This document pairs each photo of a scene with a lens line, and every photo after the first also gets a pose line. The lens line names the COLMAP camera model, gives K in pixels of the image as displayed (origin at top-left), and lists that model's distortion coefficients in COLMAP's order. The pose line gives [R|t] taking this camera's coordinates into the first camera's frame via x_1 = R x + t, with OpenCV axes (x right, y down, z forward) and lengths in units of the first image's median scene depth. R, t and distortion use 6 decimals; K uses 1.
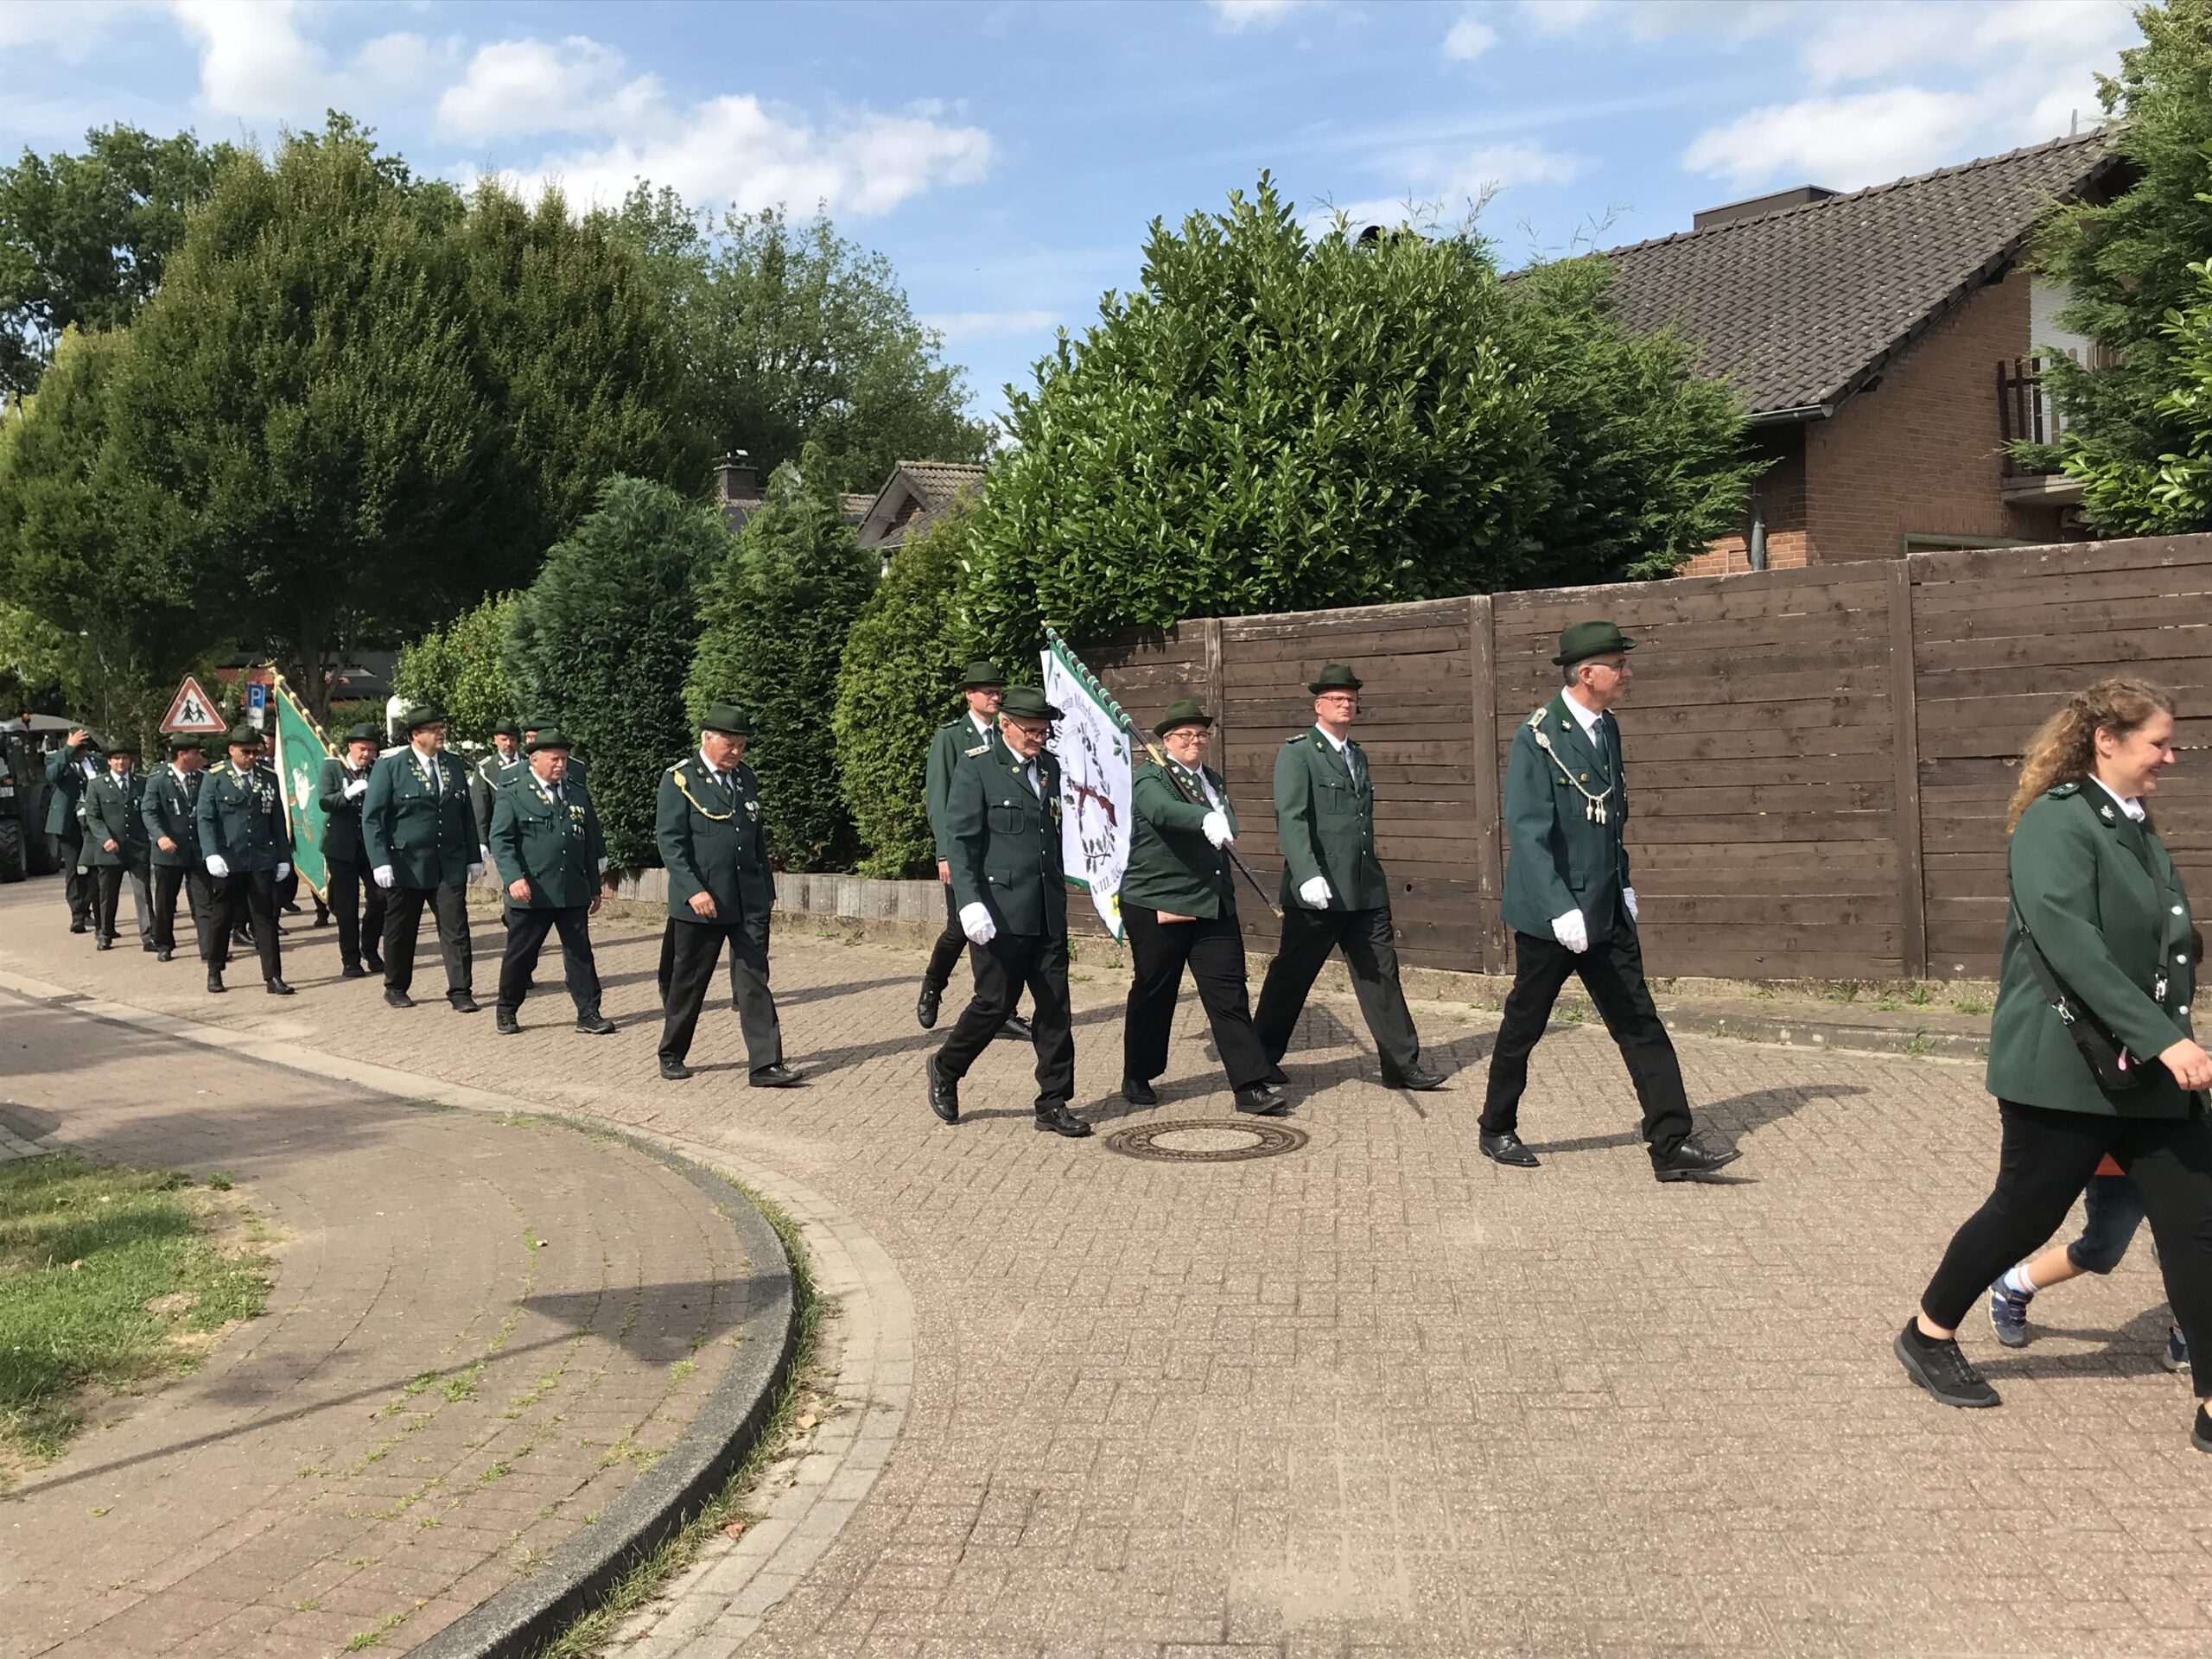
lens RADIAL K [[2172.0, 0, 1098.0], [0, 2172.0, 813.0], [0, 0, 1]] dist [0.148391, -0.369009]
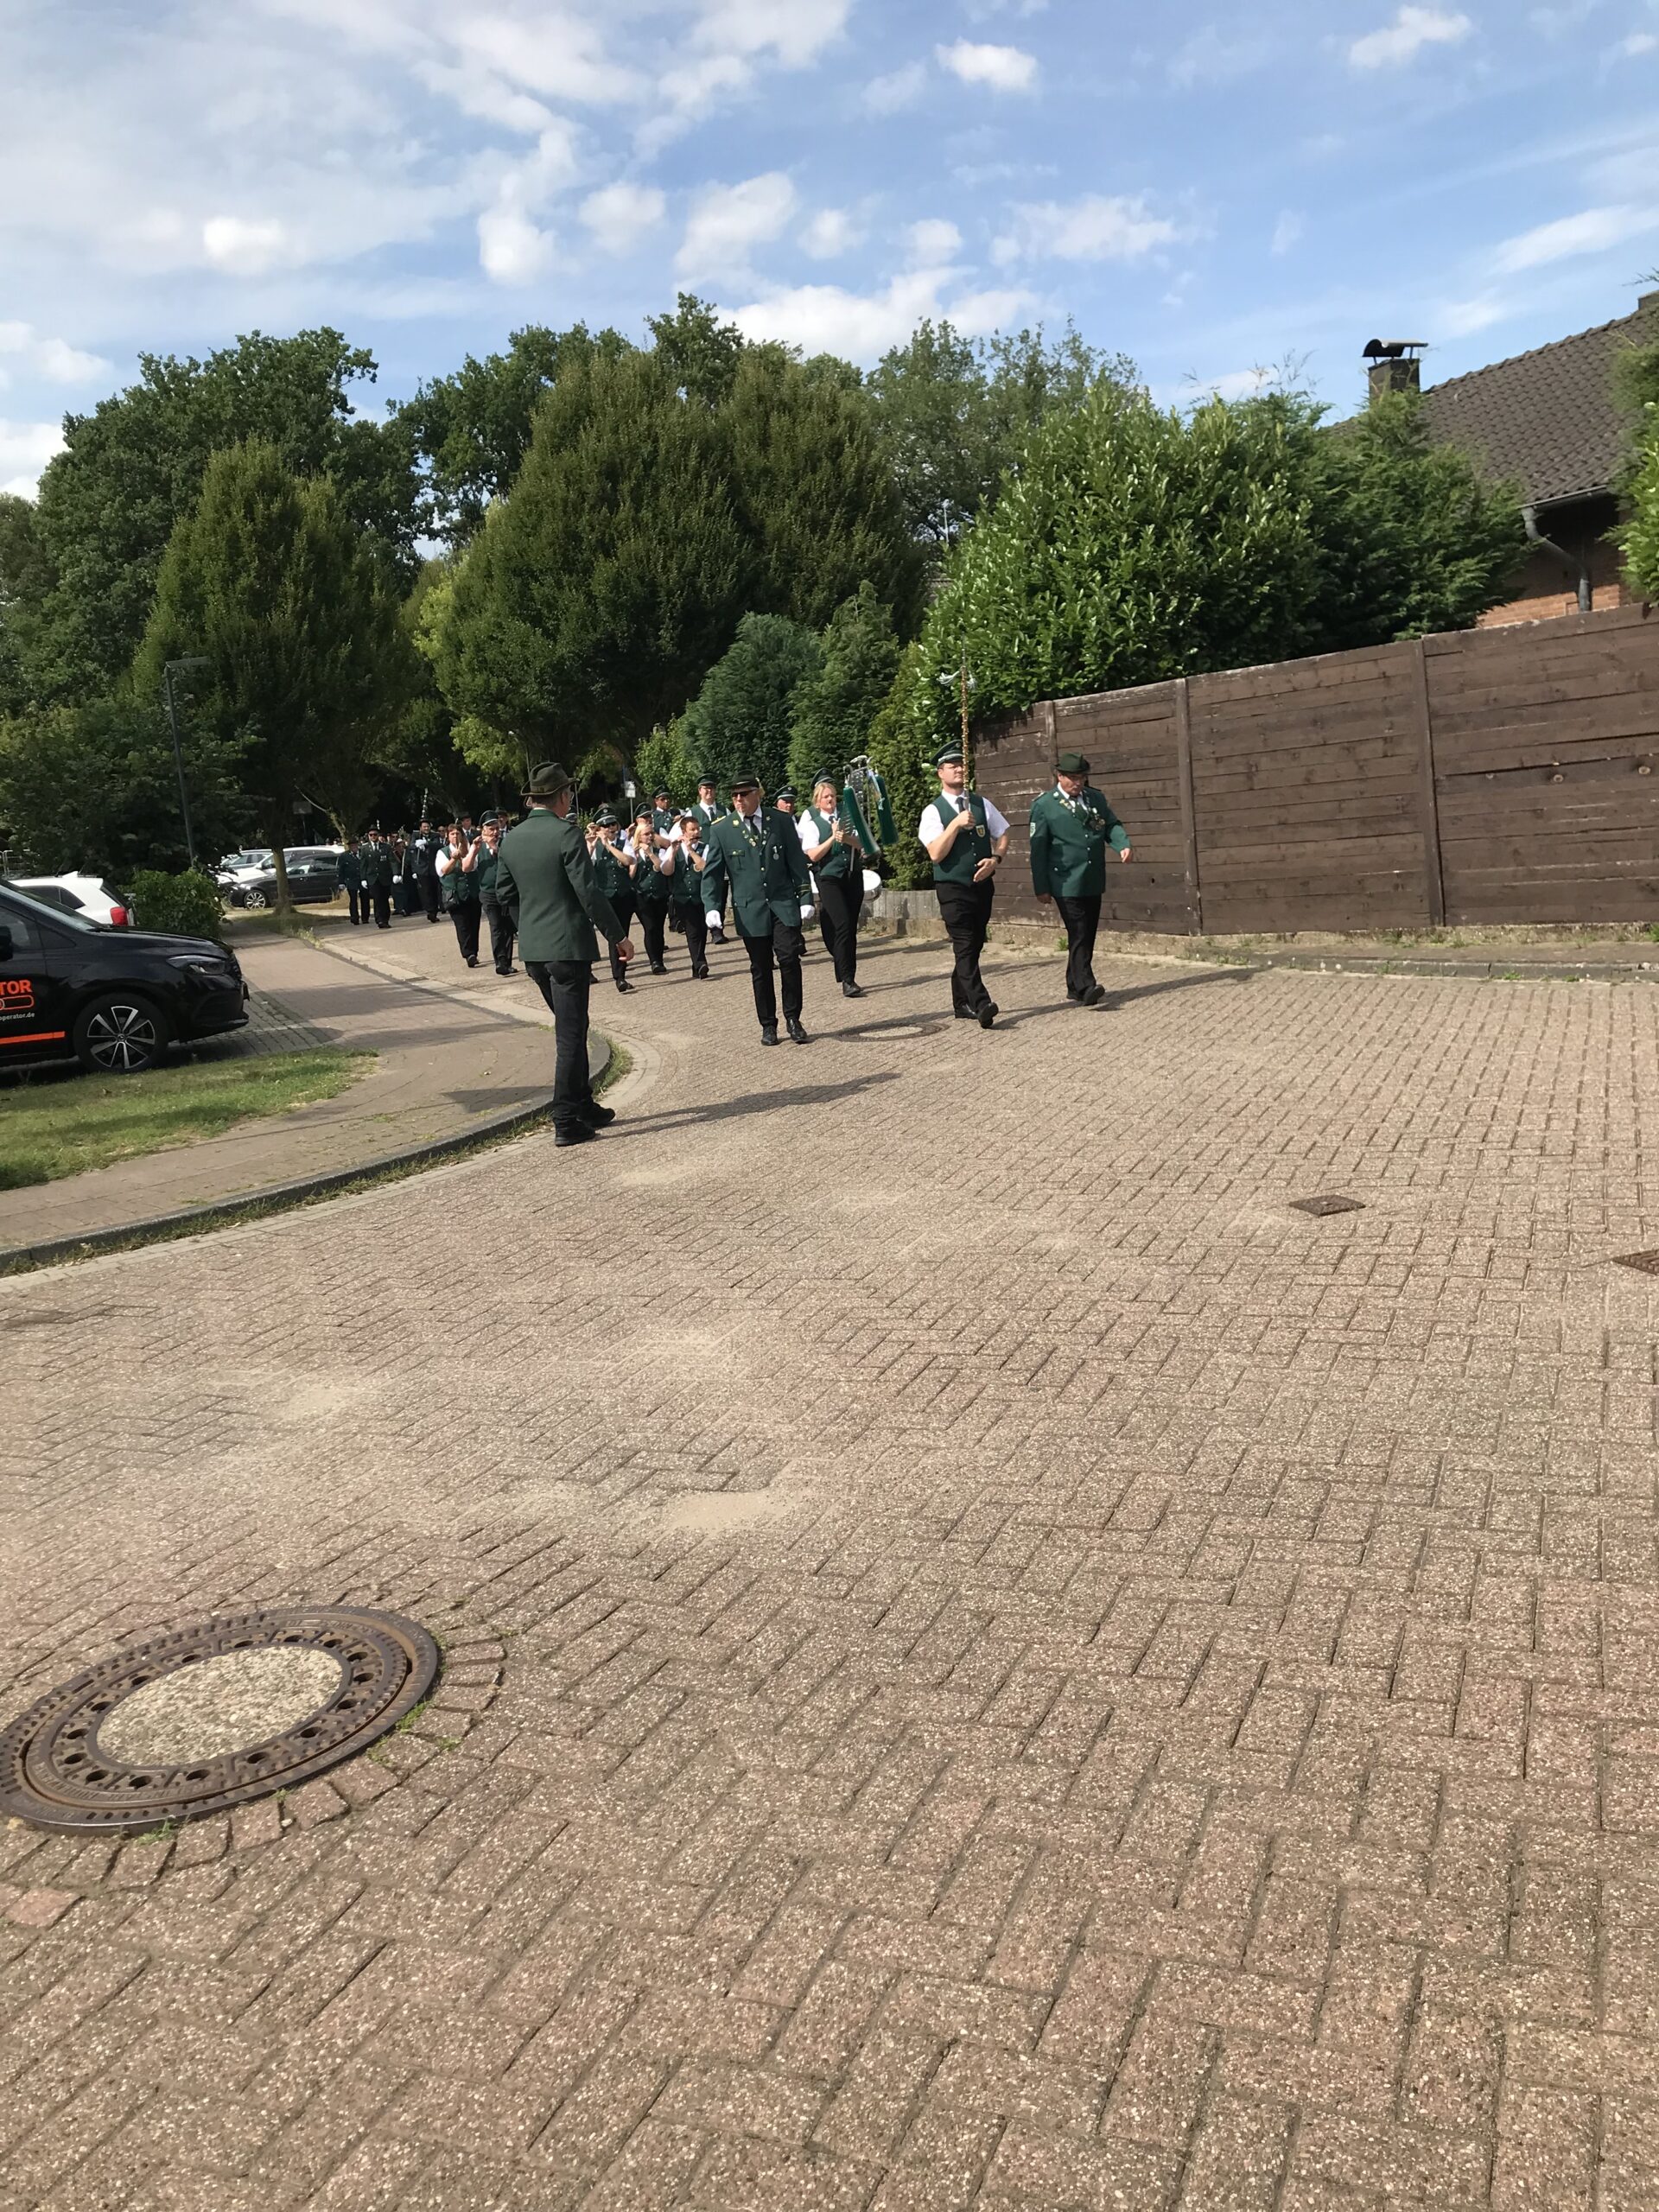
lens RADIAL K [[1839.2, 0, 833.9], [0, 1839.2, 1084.9], [0, 0, 1]] dist [0.124888, -0.343330]
pose [[0.954431, -0.007122, -0.298347, 0.271419], [0.046501, 0.991054, 0.125100, 0.003985], [0.294787, -0.133273, 0.946224, -0.246943]]
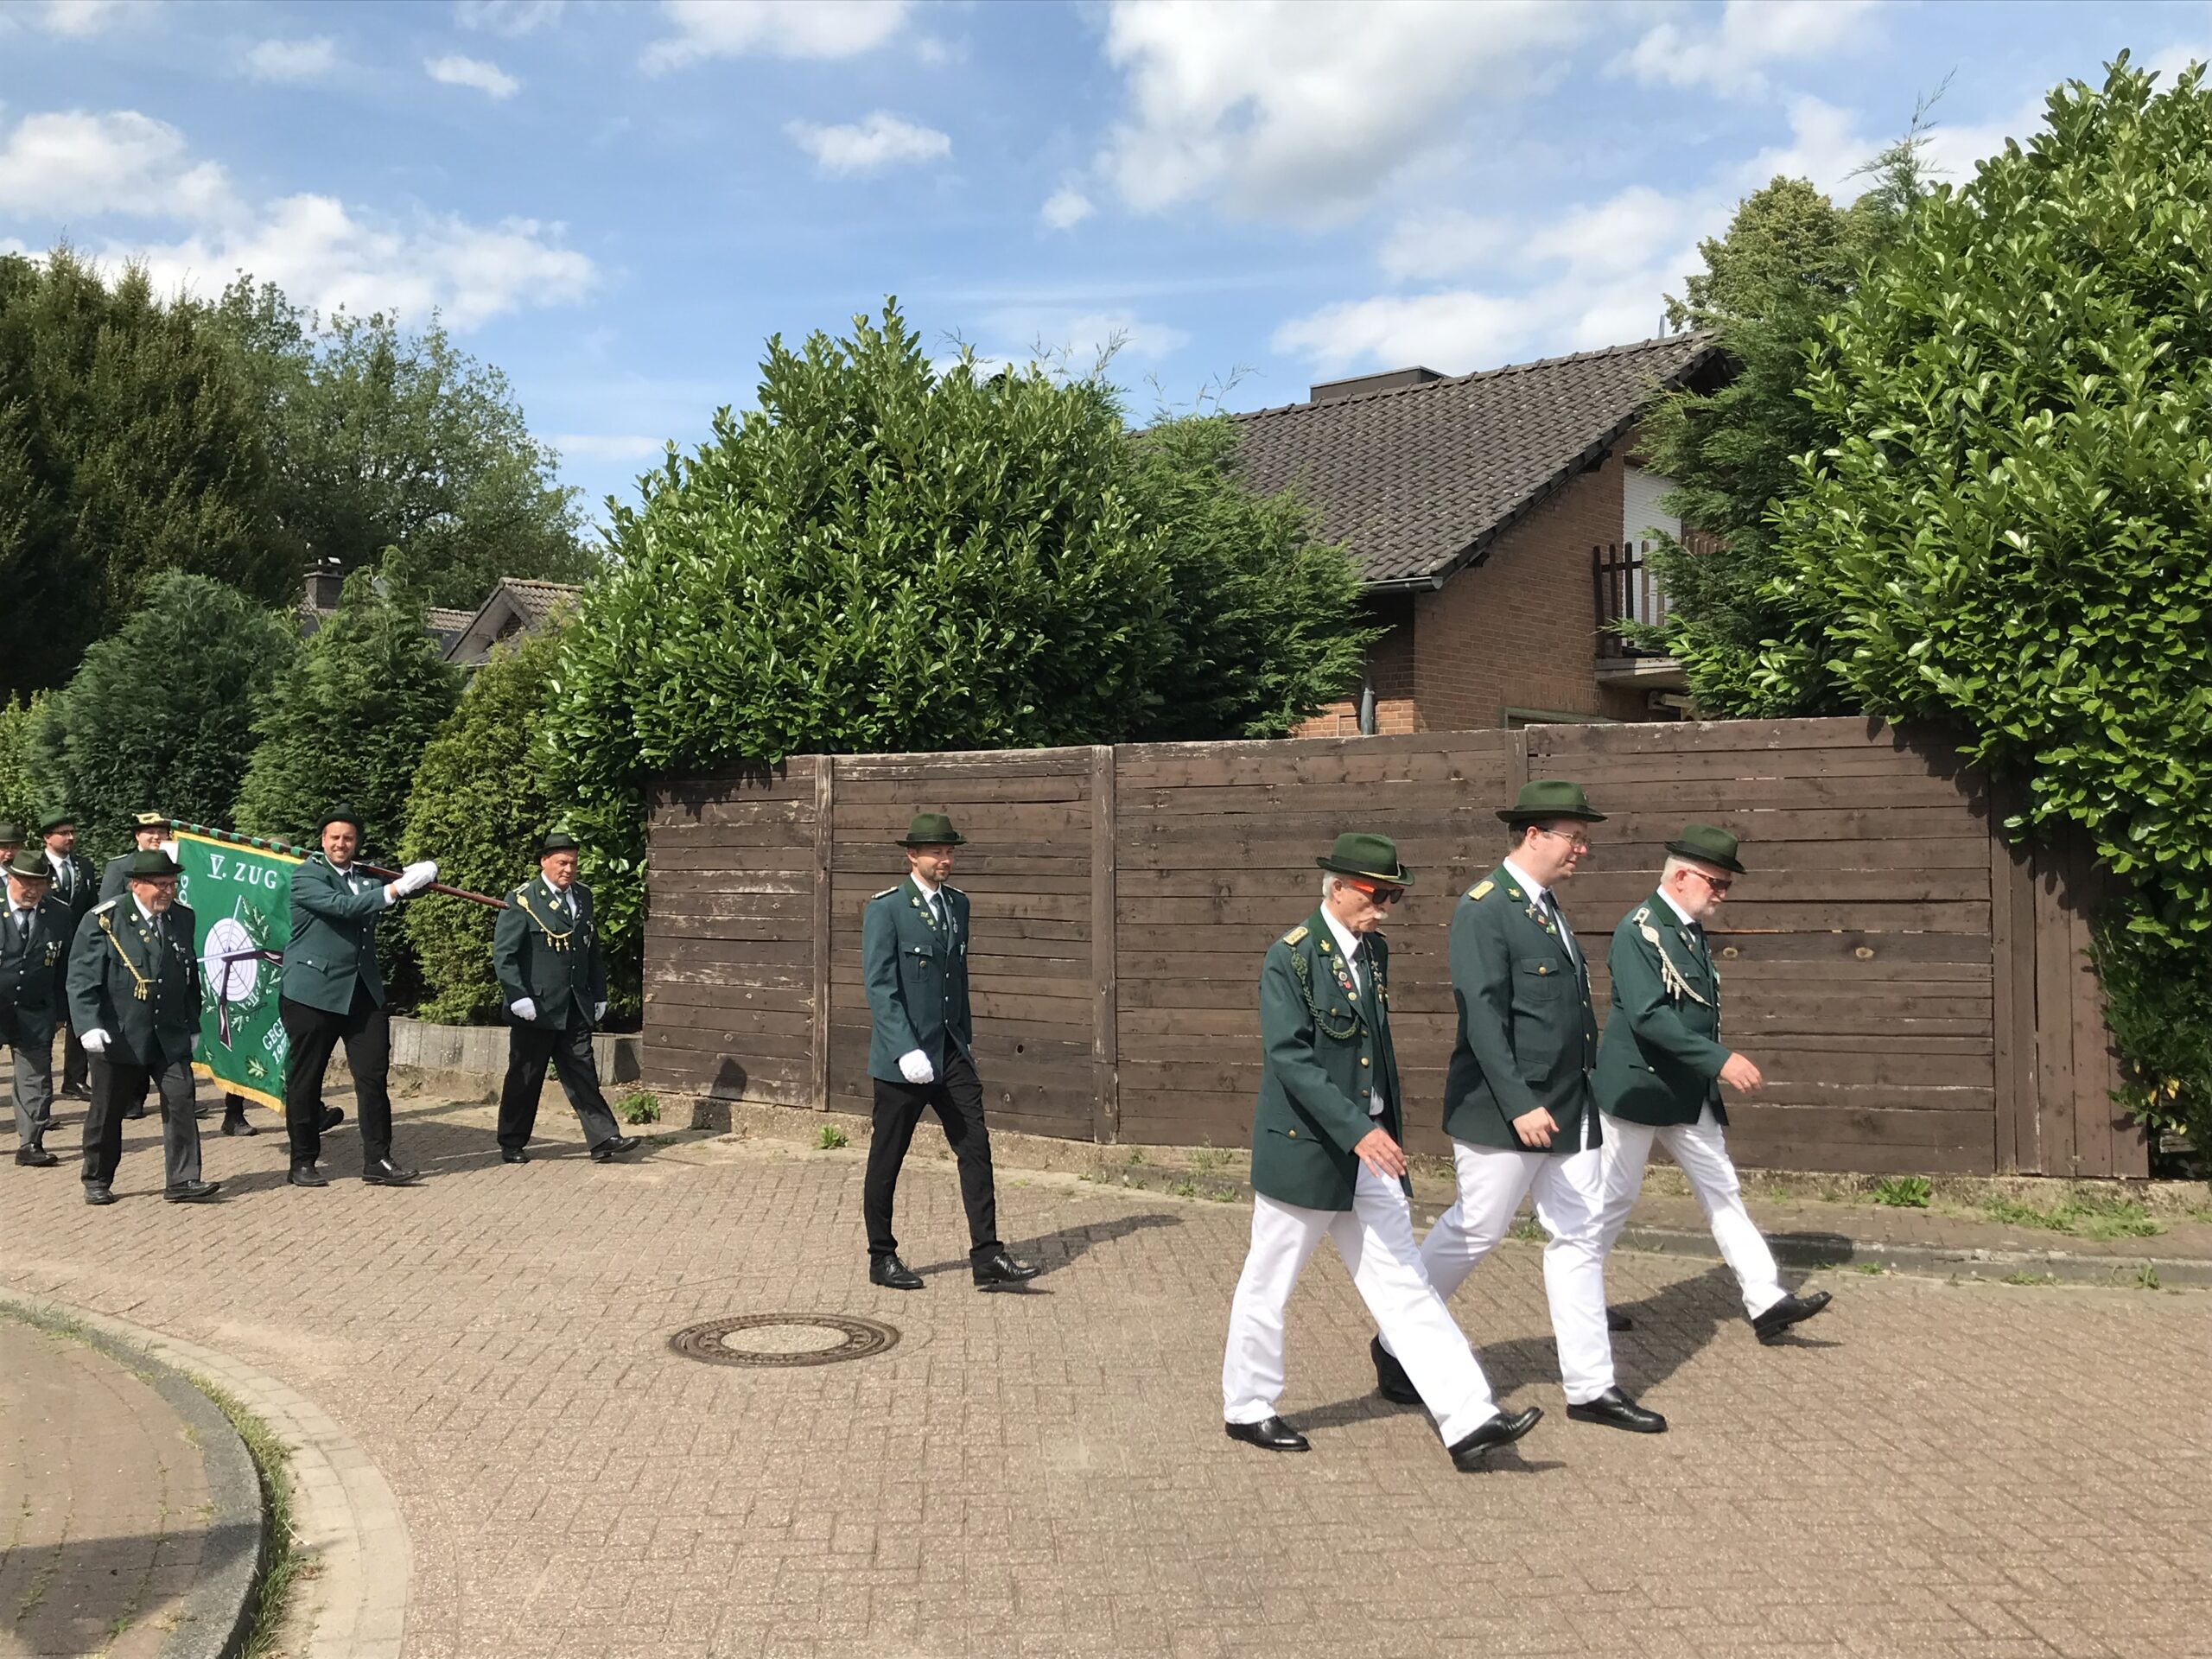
lens RADIAL K [[2161.6, 0, 1103.1], [0, 2161.6, 819.4], [0, 0, 1]] dist [0.153284, -0.400911]
pose [[0.983309, 0.041722, 0.177097, 0.006681], [-0.030638, 0.997423, -0.064868, -0.004405], [-0.179347, 0.058359, 0.982053, 0.054897]]
